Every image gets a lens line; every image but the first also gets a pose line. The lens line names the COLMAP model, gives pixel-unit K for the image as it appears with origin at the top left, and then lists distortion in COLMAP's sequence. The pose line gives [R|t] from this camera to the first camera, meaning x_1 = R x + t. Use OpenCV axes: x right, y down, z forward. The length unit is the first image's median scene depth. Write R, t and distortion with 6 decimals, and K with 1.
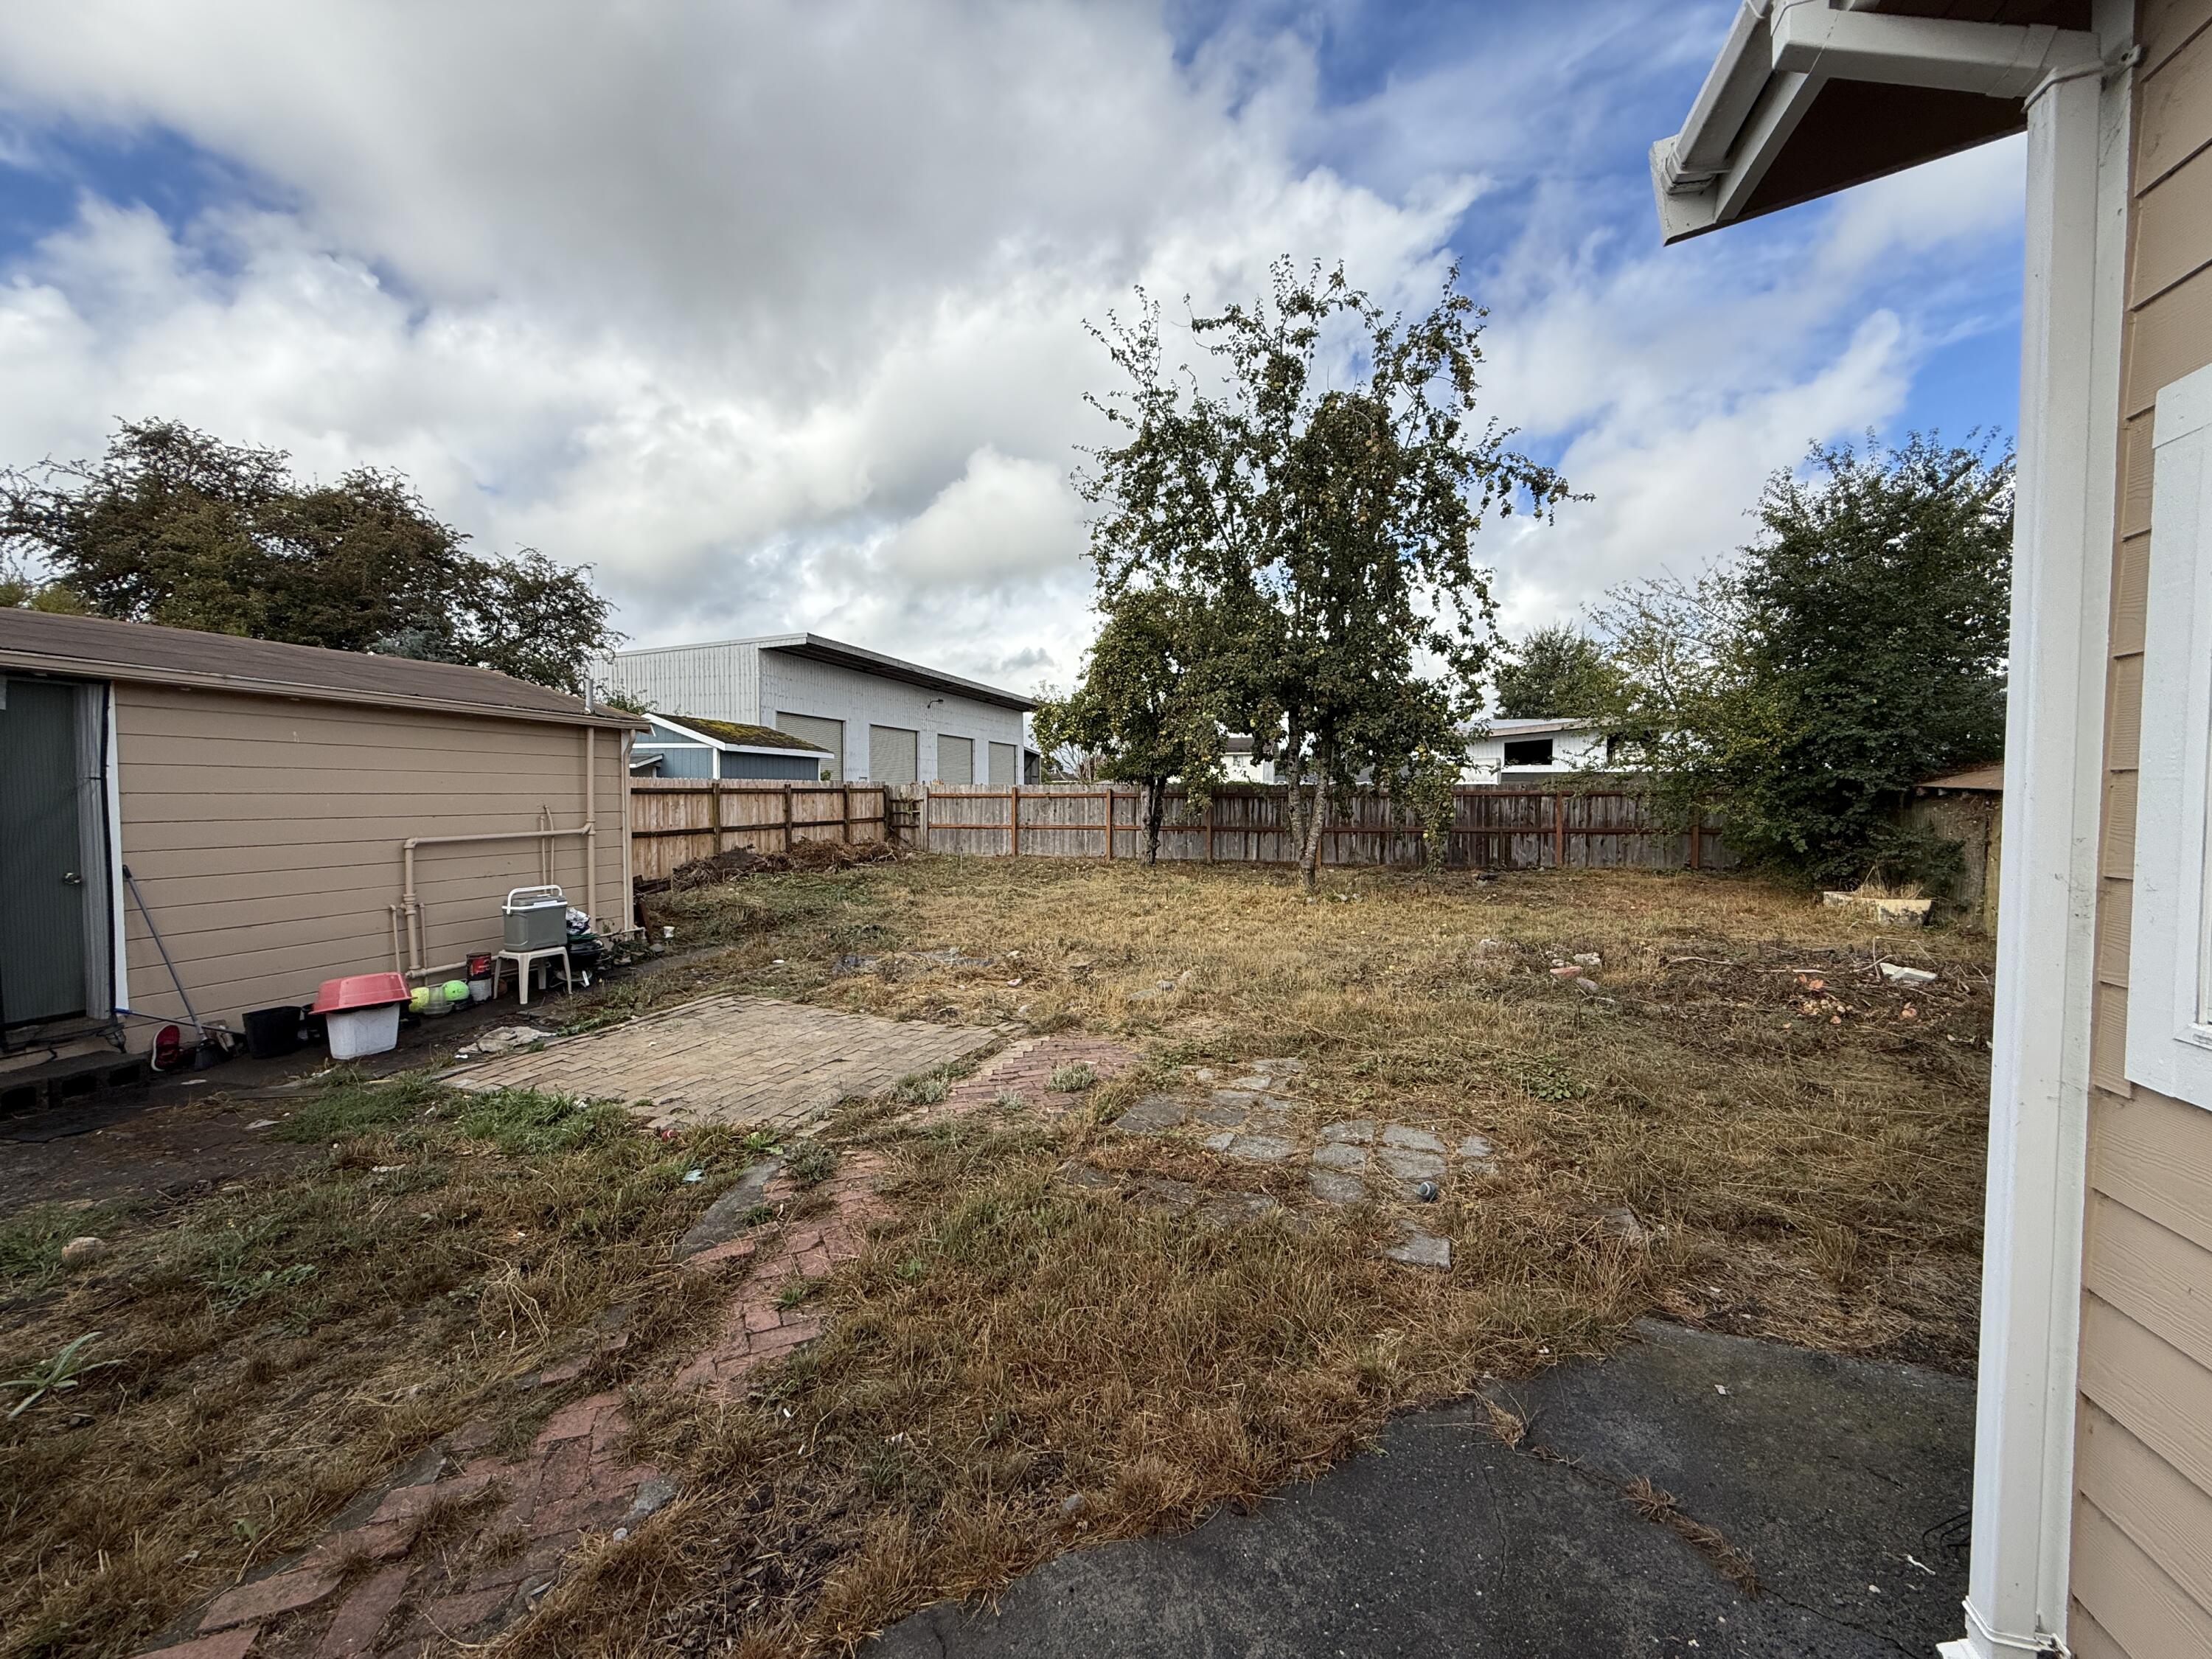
lens RADIAL K [[878.5, 0, 1099.9], [0, 878.5, 827.0], [0, 0, 1]] dist [0.000410, 0.000160]
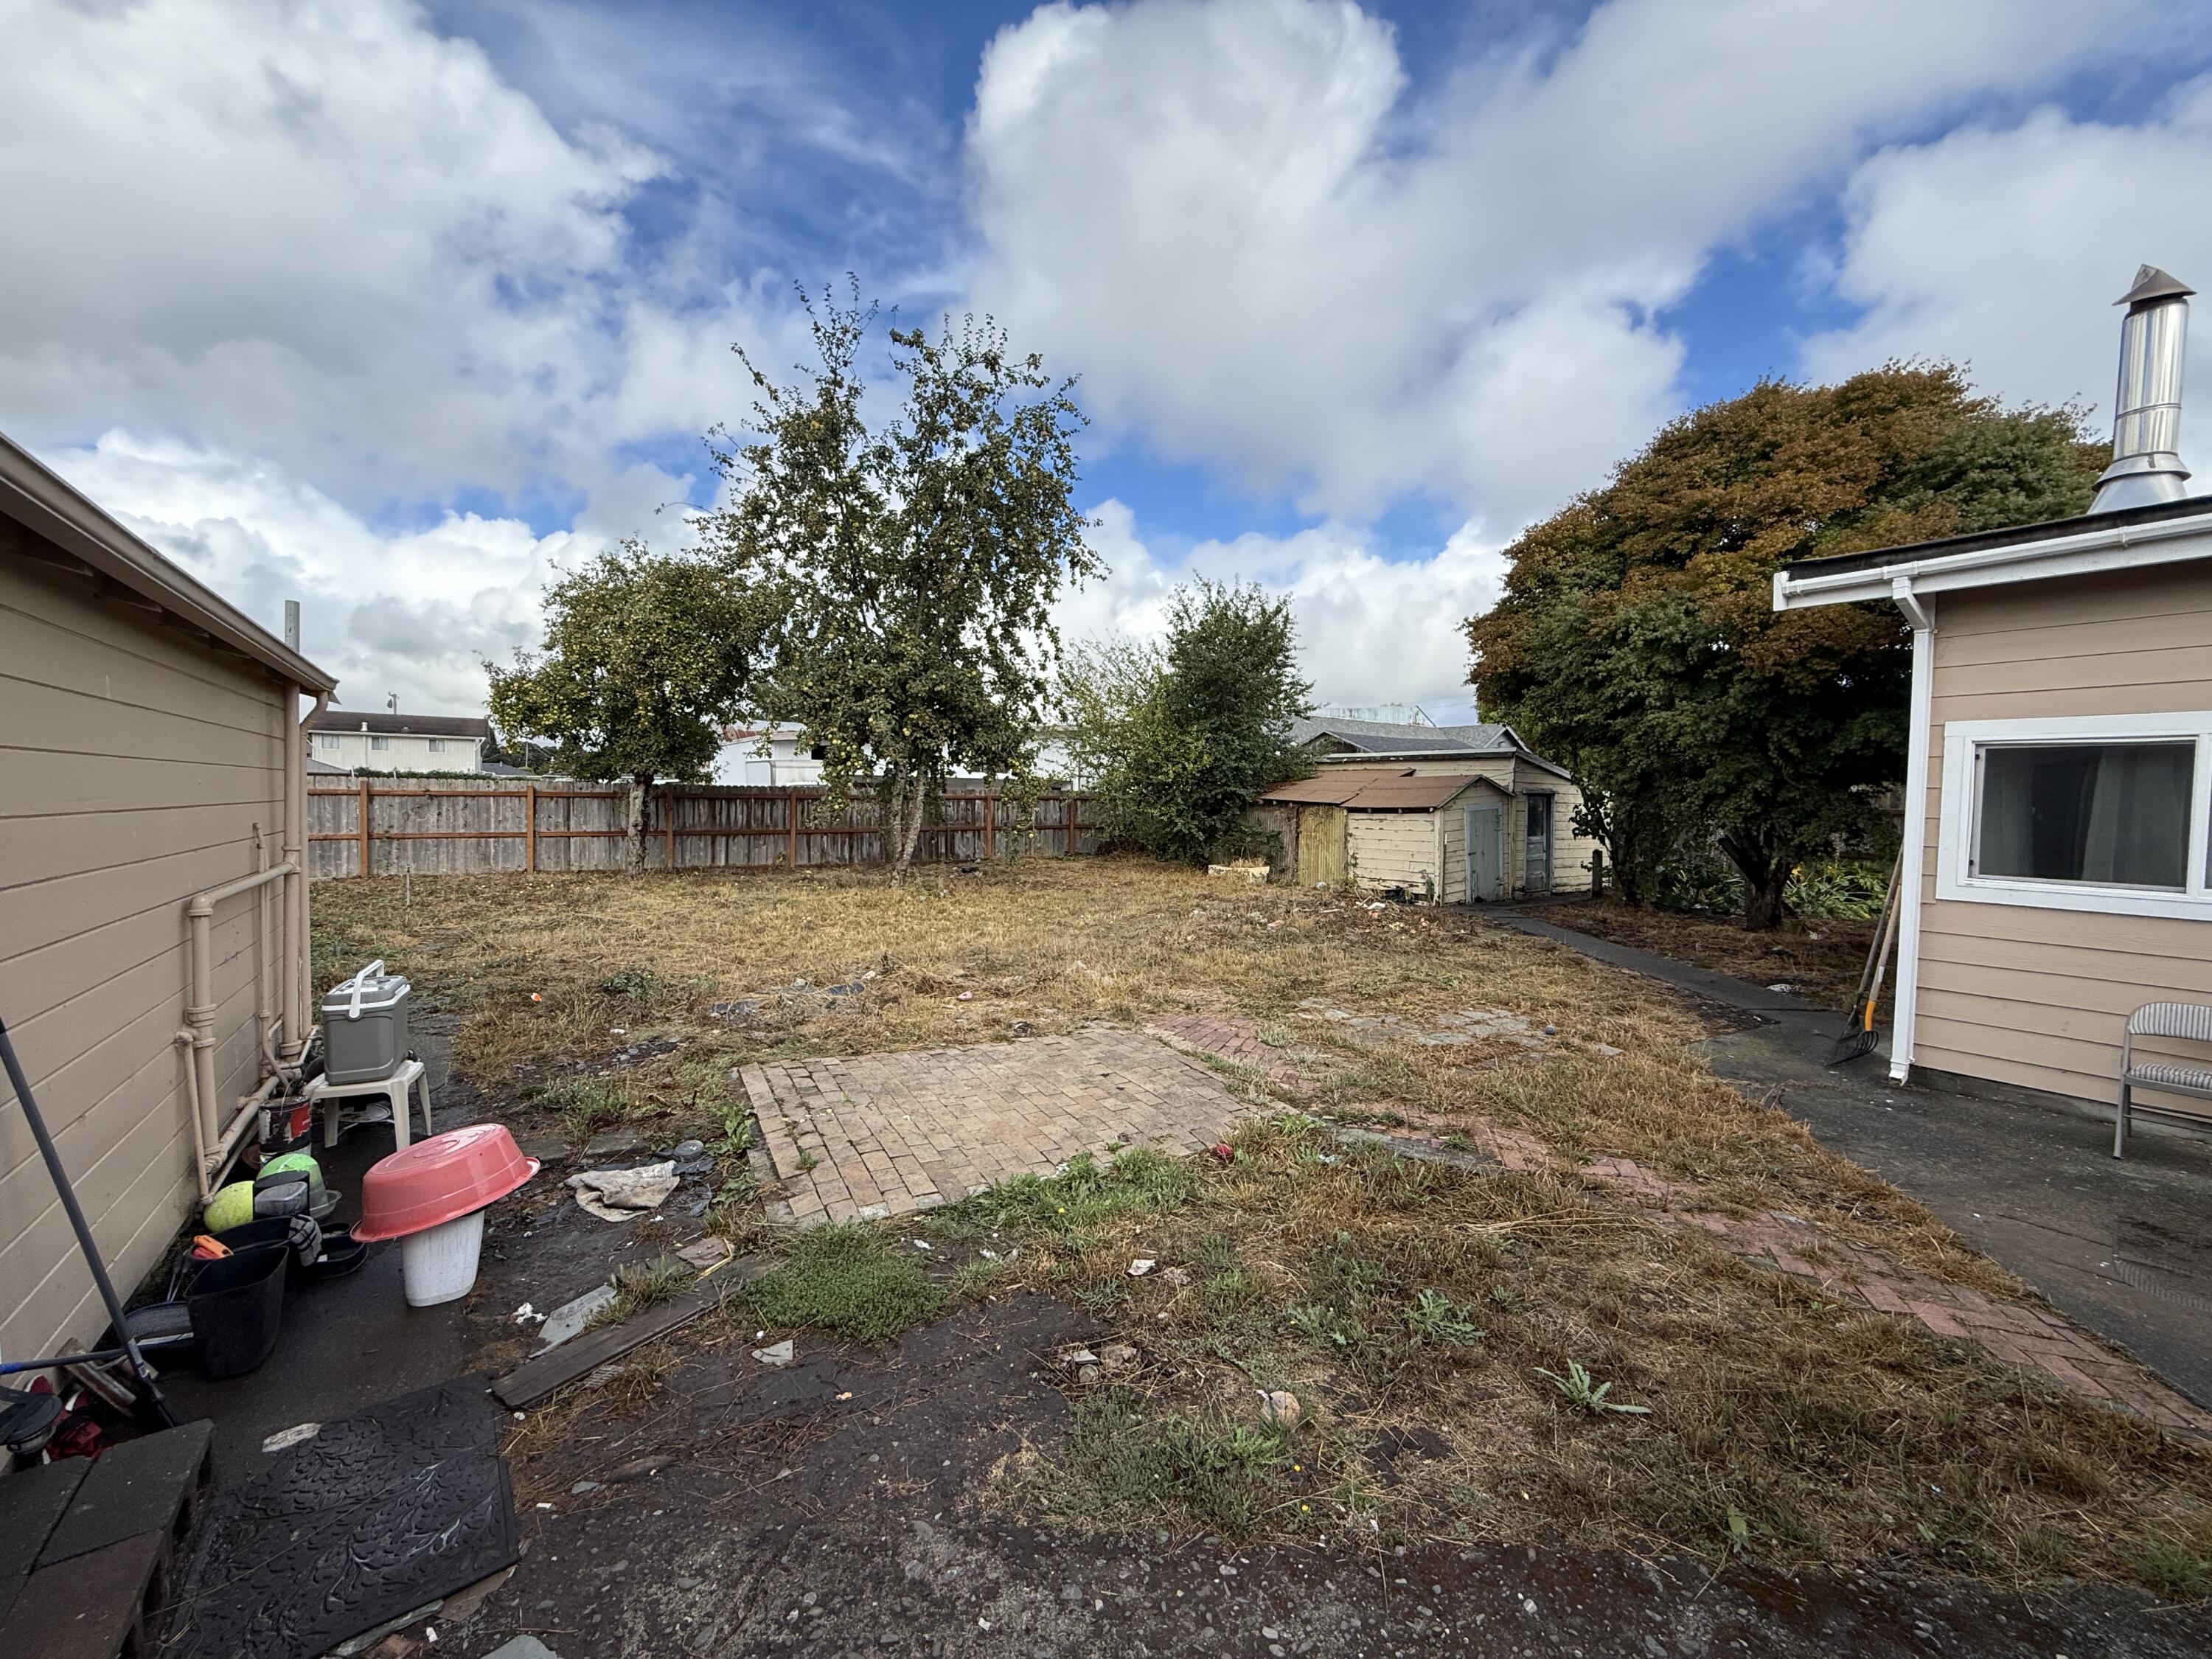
lens RADIAL K [[873.1, 0, 1106.0], [0, 873.1, 829.5], [0, 0, 1]] dist [-0.003055, -0.000335]
pose [[0.634020, -0.019564, 0.773069, -0.472737], [0.013612, 0.999807, 0.014138, -0.013718], [-0.773197, 0.001560, 0.634164, 0.160451]]
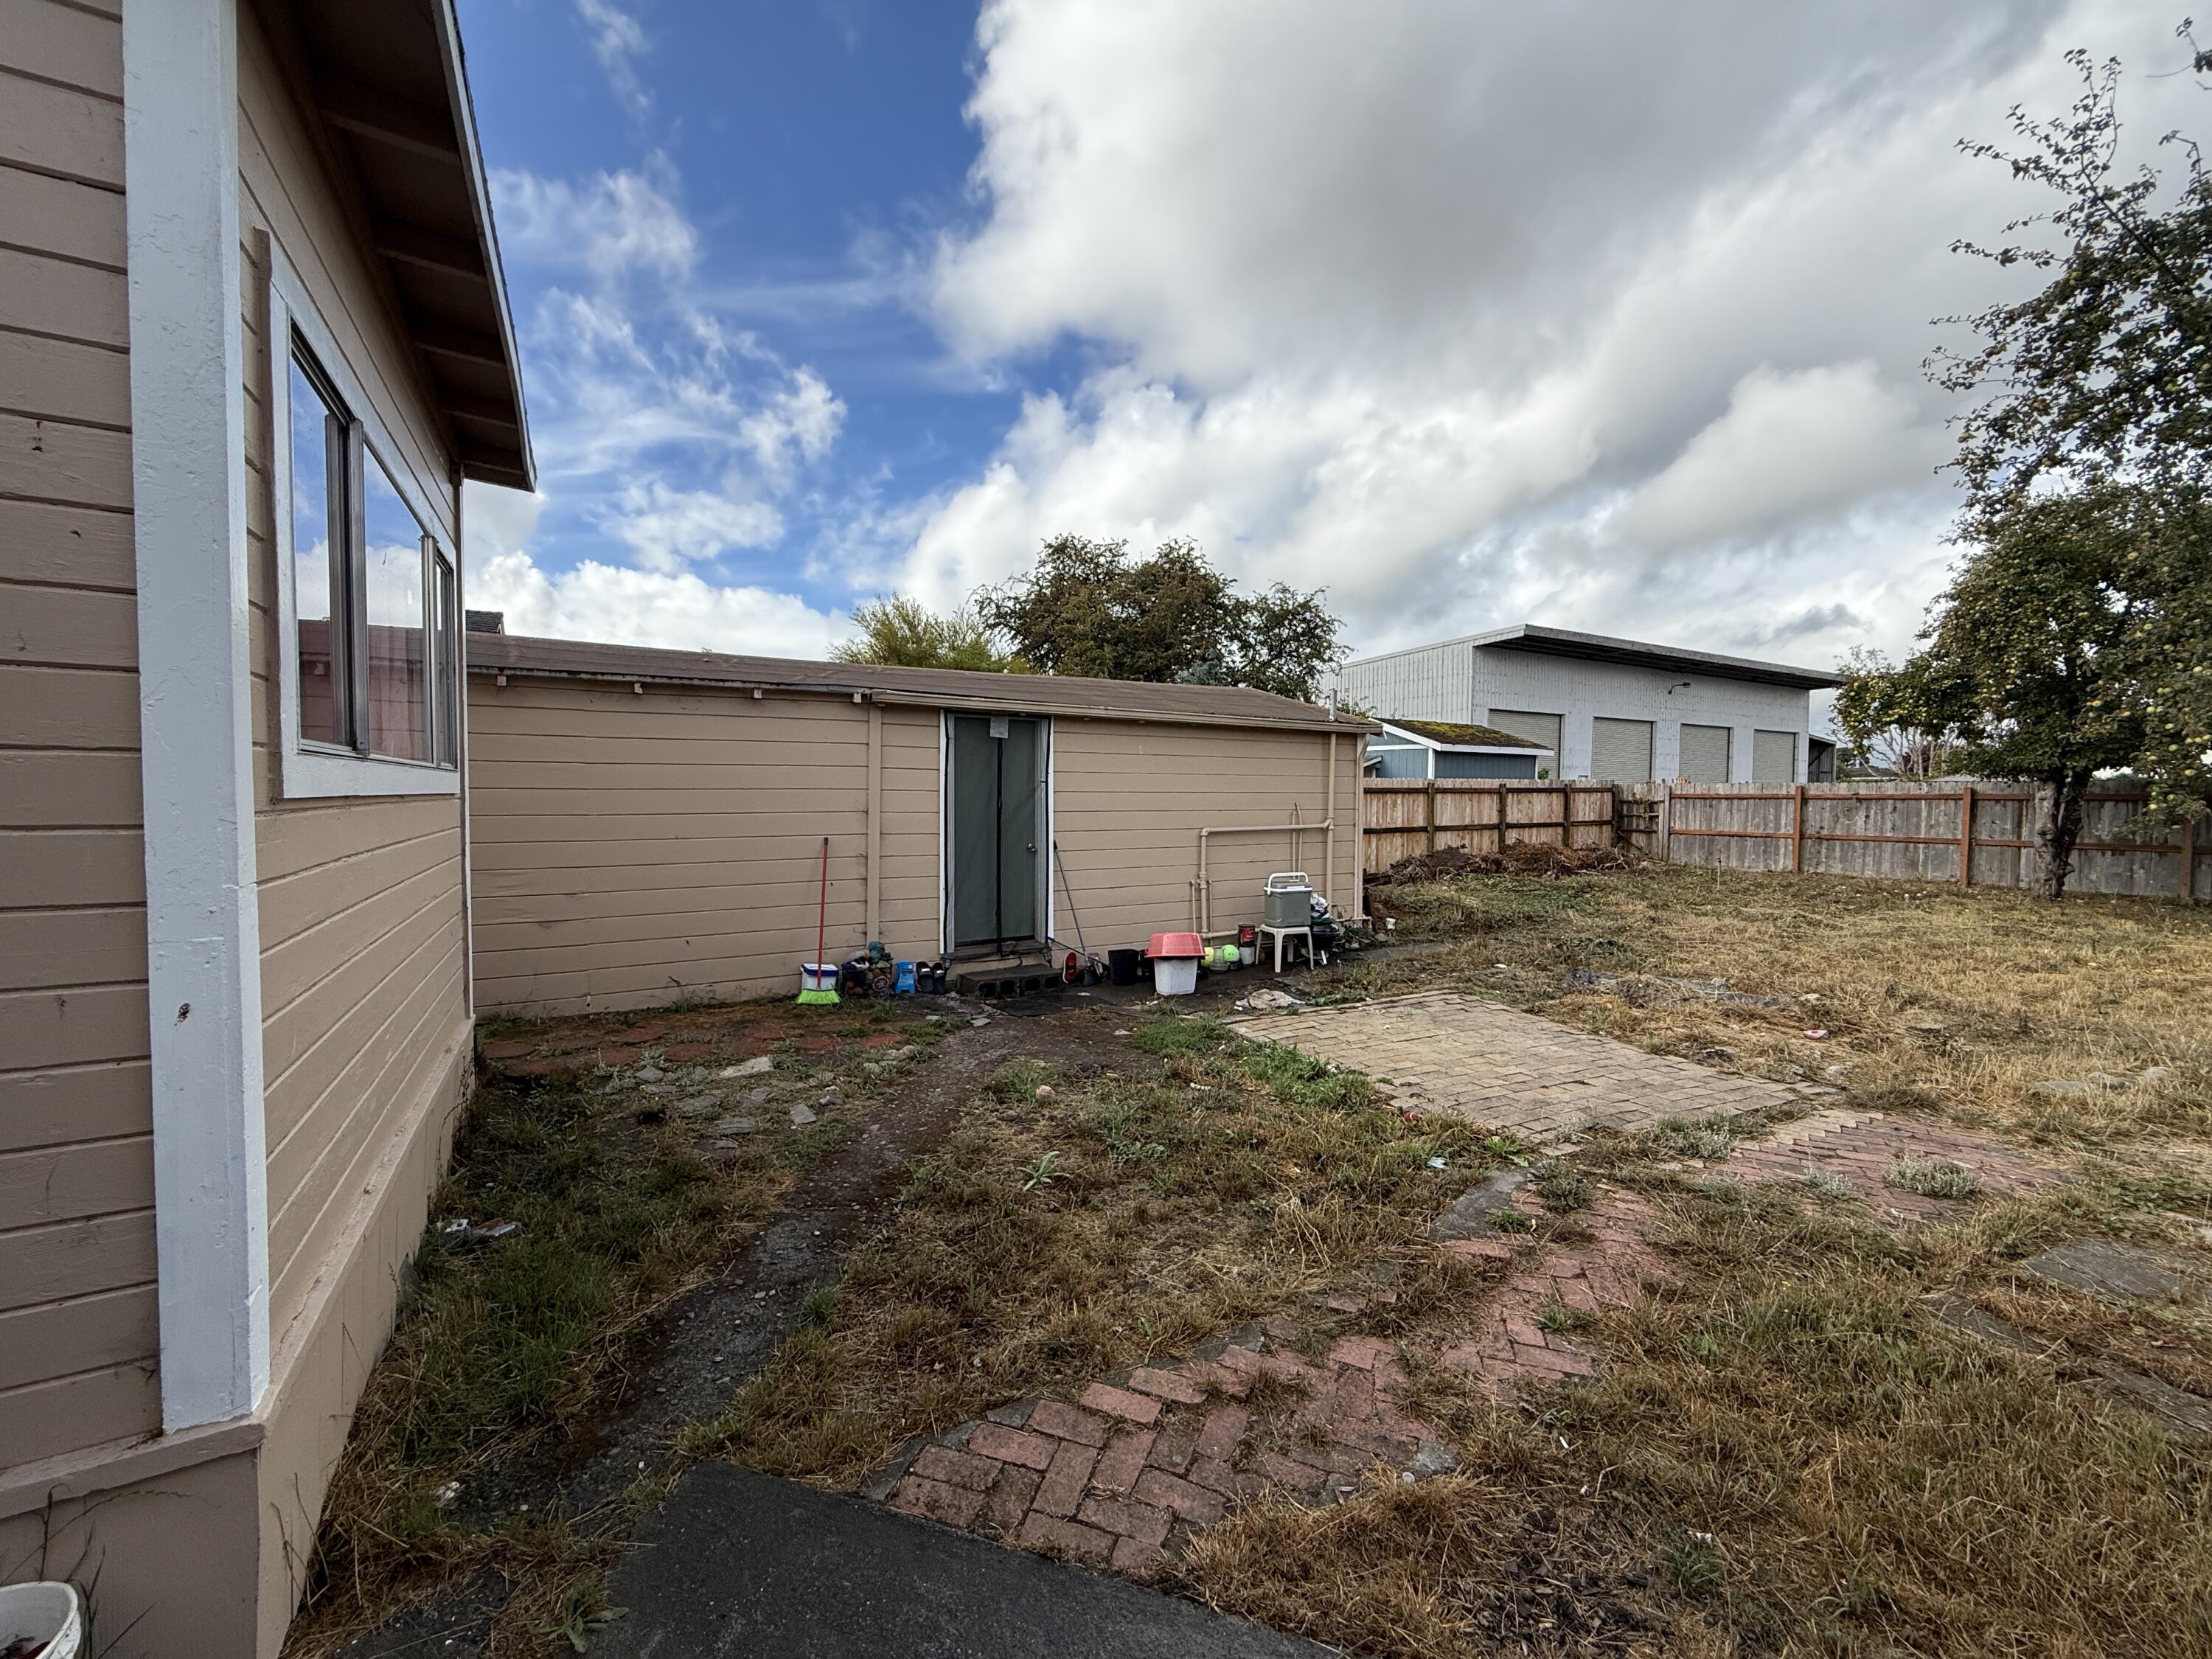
lens RADIAL K [[878.5, 0, 1099.9], [0, 878.5, 827.0], [0, 0, 1]] dist [0.000410, 0.000160]
pose [[0.725198, 0.028605, -0.687946, -0.016295], [-0.028409, 0.999529, 0.011613, 0.000655], [0.687954, 0.011123, 0.725669, -0.008585]]
